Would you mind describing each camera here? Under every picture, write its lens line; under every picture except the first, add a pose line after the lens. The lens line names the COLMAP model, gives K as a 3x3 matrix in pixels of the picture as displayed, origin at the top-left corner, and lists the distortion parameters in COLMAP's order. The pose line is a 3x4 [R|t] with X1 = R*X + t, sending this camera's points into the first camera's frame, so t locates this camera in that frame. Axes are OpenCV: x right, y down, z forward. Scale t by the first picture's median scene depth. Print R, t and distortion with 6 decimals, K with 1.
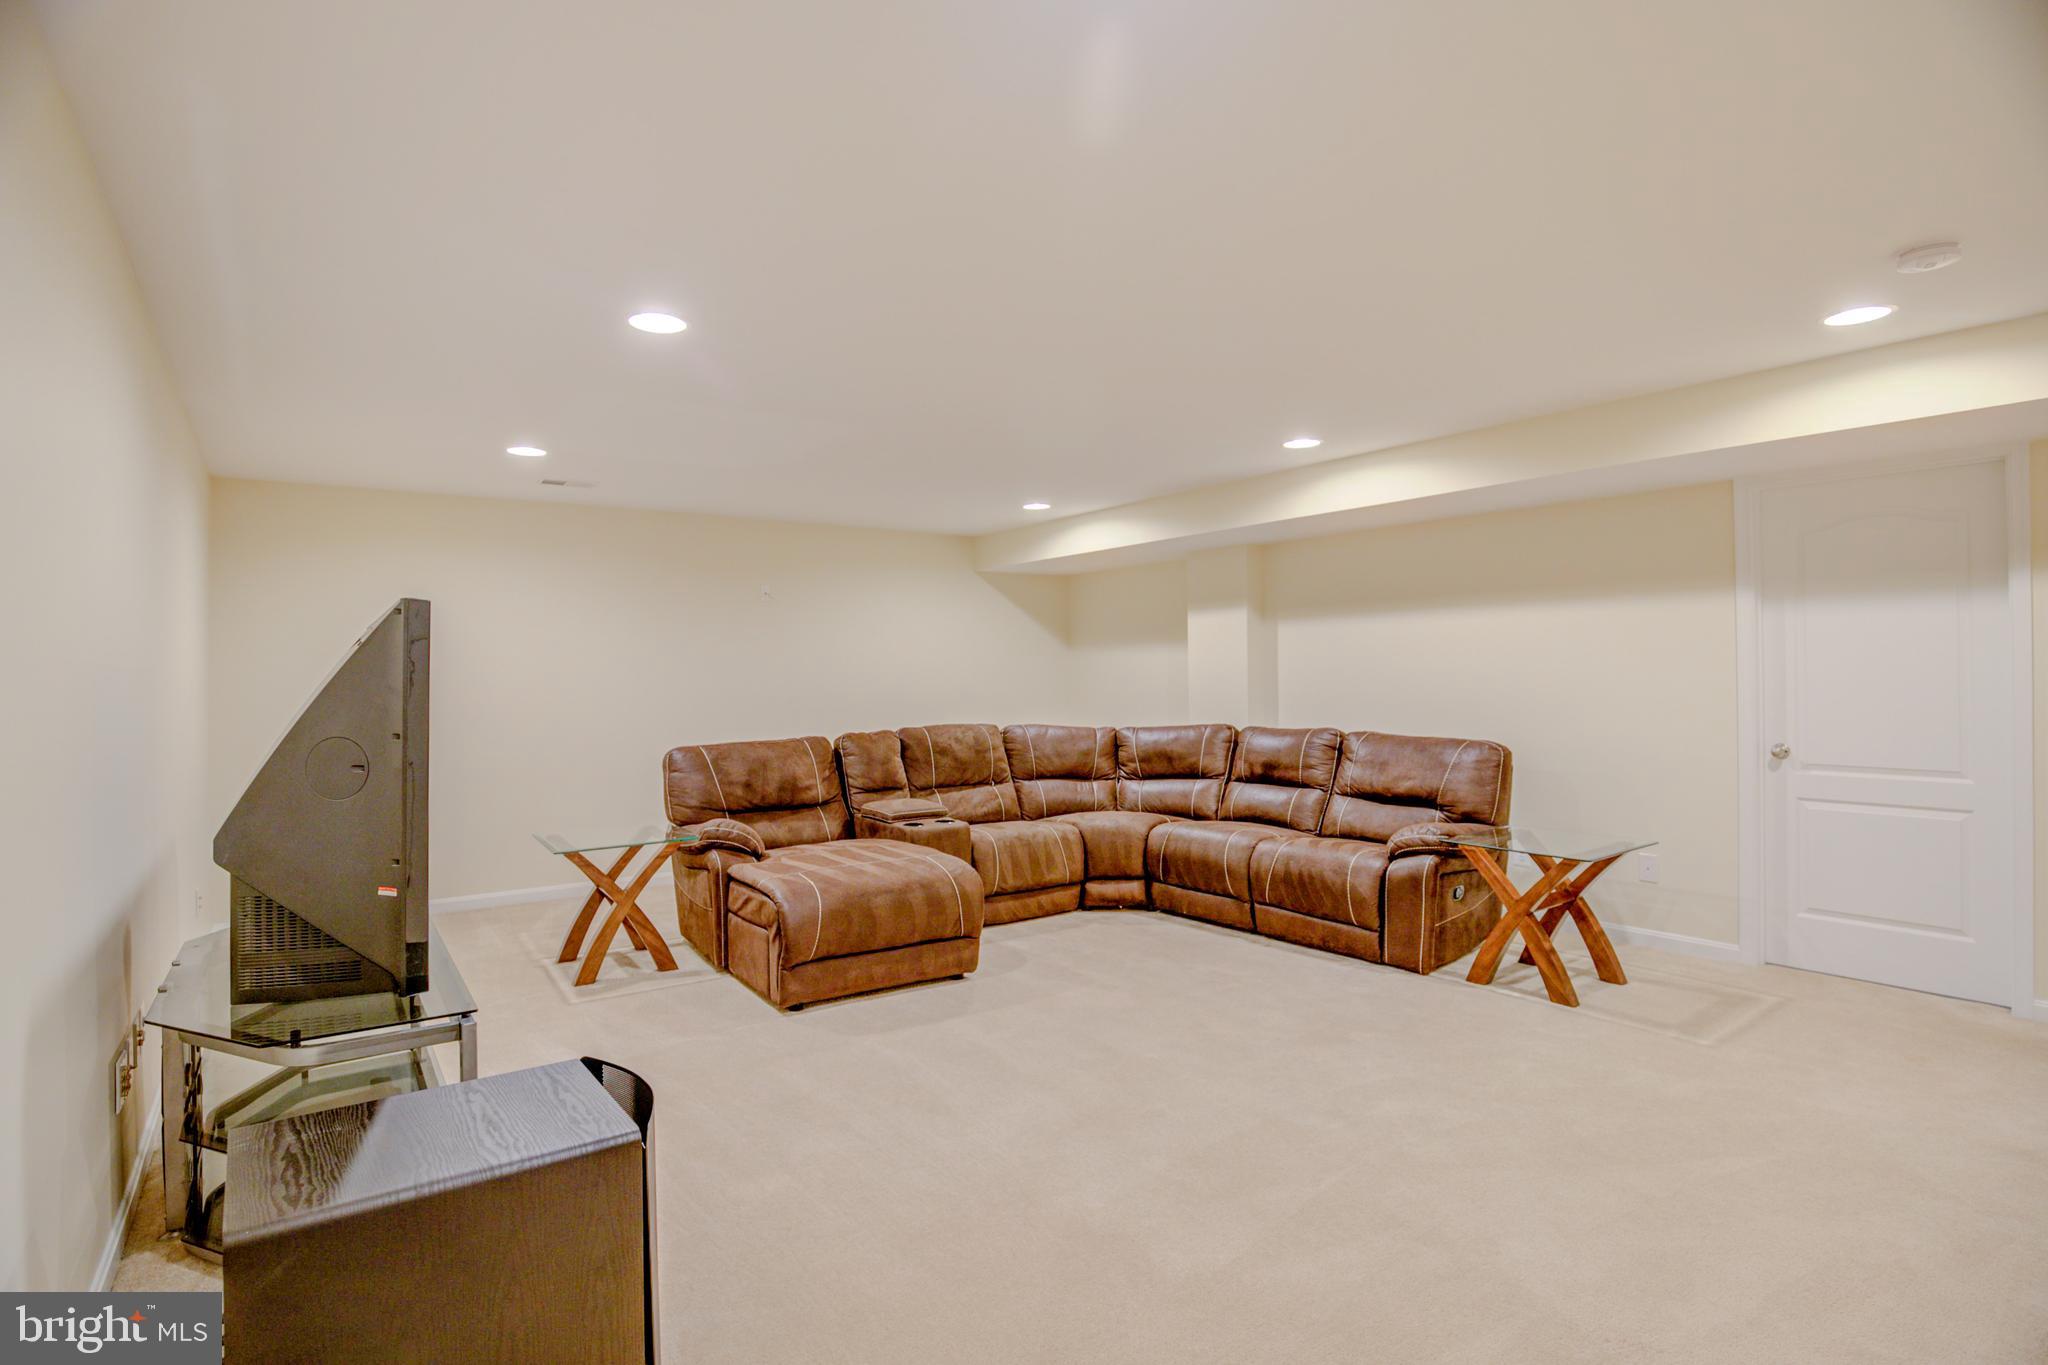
lens RADIAL K [[1012.4, 0, 1028.2], [0, 1012.4, 684.0], [0, 0, 1]] dist [-0.033841, 0.006905]
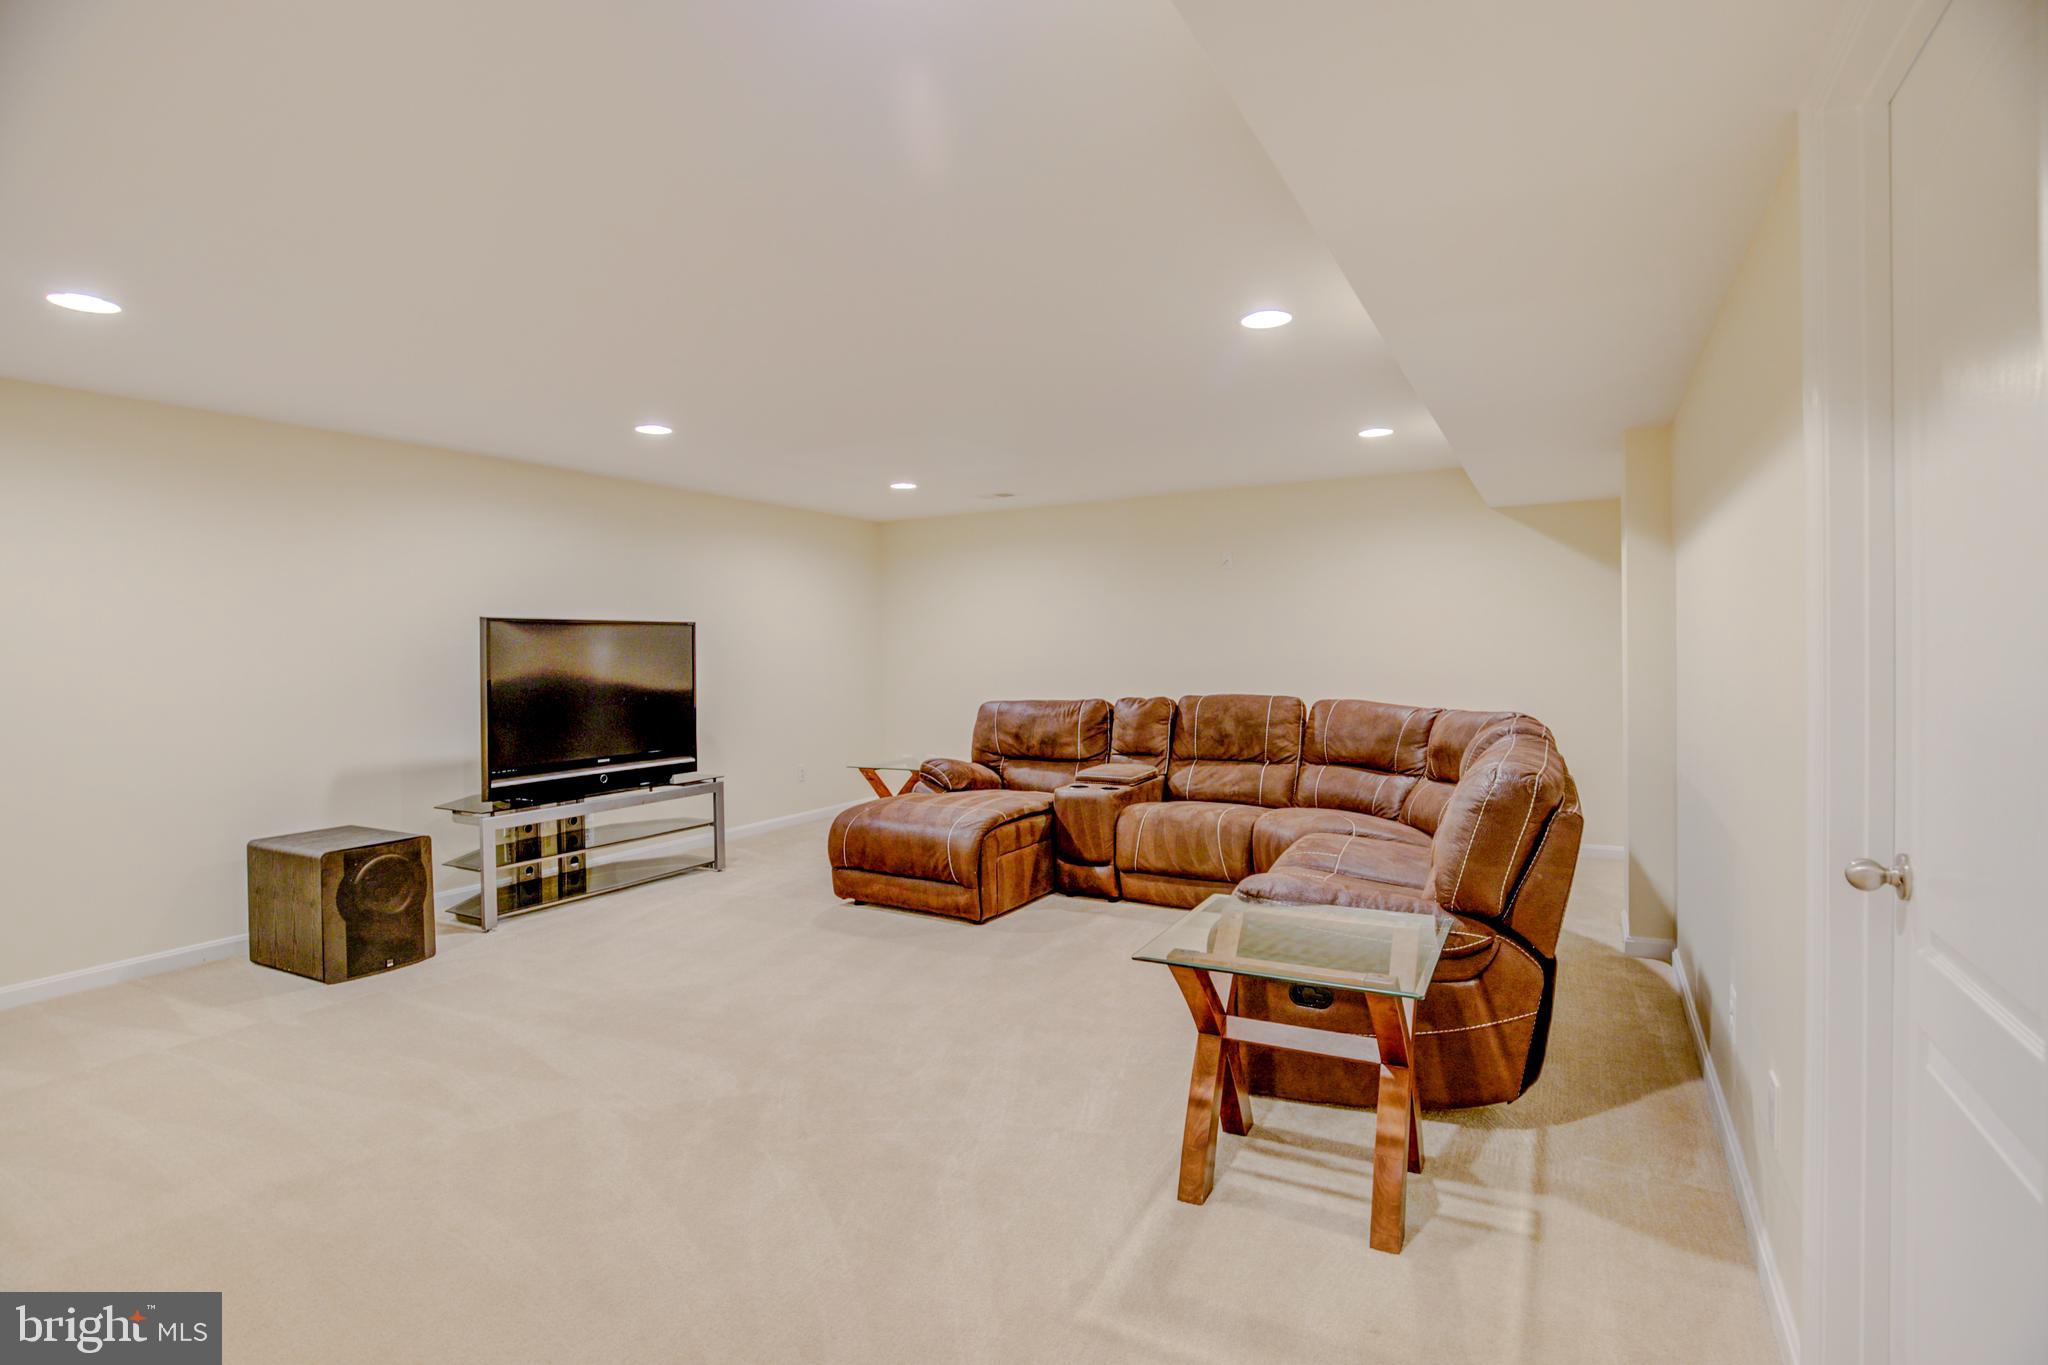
lens RADIAL K [[1012.4, 0, 1020.4], [0, 1012.4, 674.7], [0, 0, 1]] dist [-0.033841, 0.006905]
pose [[0.410450, 0.023938, -0.911569, 0.776782], [0.002253, 0.999626, 0.027264, -0.004055], [0.911880, -0.013244, 0.410243, 0.500008]]
